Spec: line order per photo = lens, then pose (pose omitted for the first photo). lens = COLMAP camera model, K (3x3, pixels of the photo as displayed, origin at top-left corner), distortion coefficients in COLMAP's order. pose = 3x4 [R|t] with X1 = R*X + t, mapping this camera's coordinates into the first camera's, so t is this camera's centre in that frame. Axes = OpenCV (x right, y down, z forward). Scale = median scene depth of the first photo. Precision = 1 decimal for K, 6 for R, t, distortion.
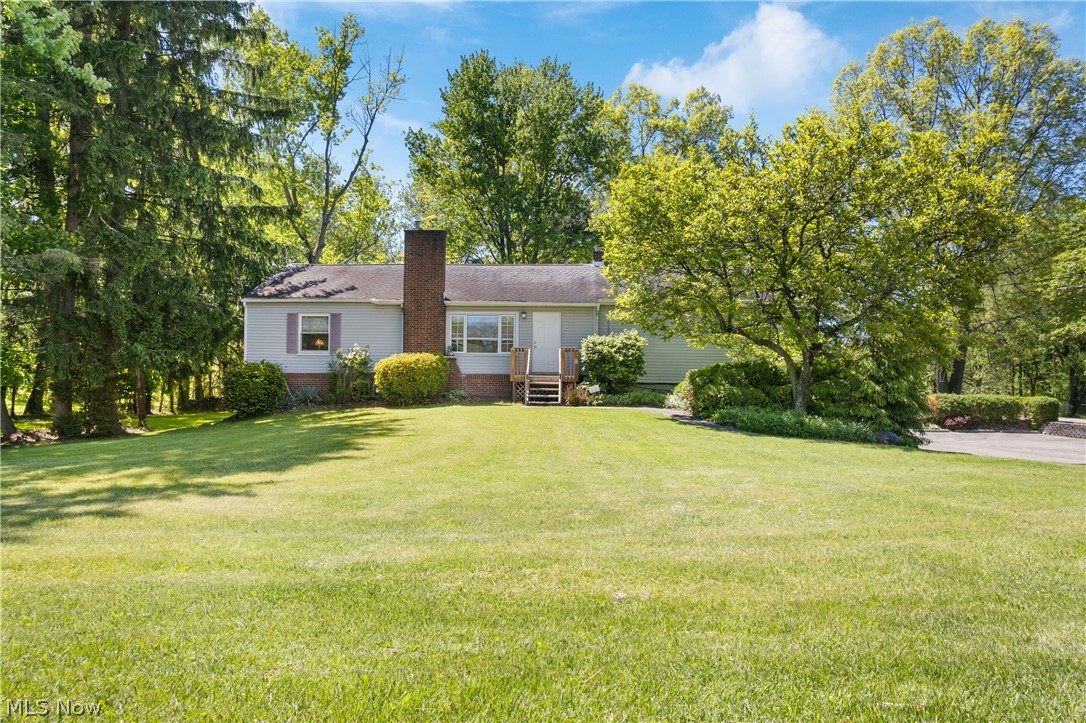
lens RADIAL K [[743.9, 0, 543.0], [0, 743.9, 361.5], [0, 0, 1]] dist [0.001774, -0.048696]
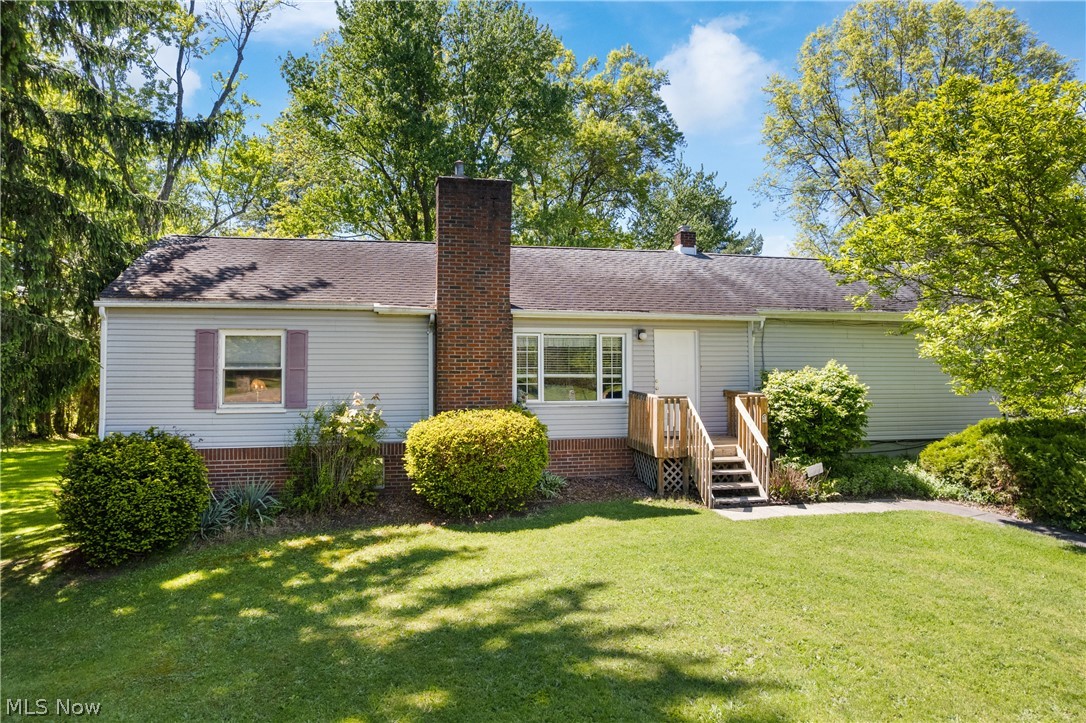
lens RADIAL K [[743.9, 0, 543.0], [0, 743.9, 361.5], [0, 0, 1]] dist [0.001774, -0.048696]
pose [[0.964367, -0.010337, 0.264366, -0.251517], [0.006366, 0.999854, 0.015871, -0.050635], [-0.264491, -0.013623, 0.964292, 0.454723]]
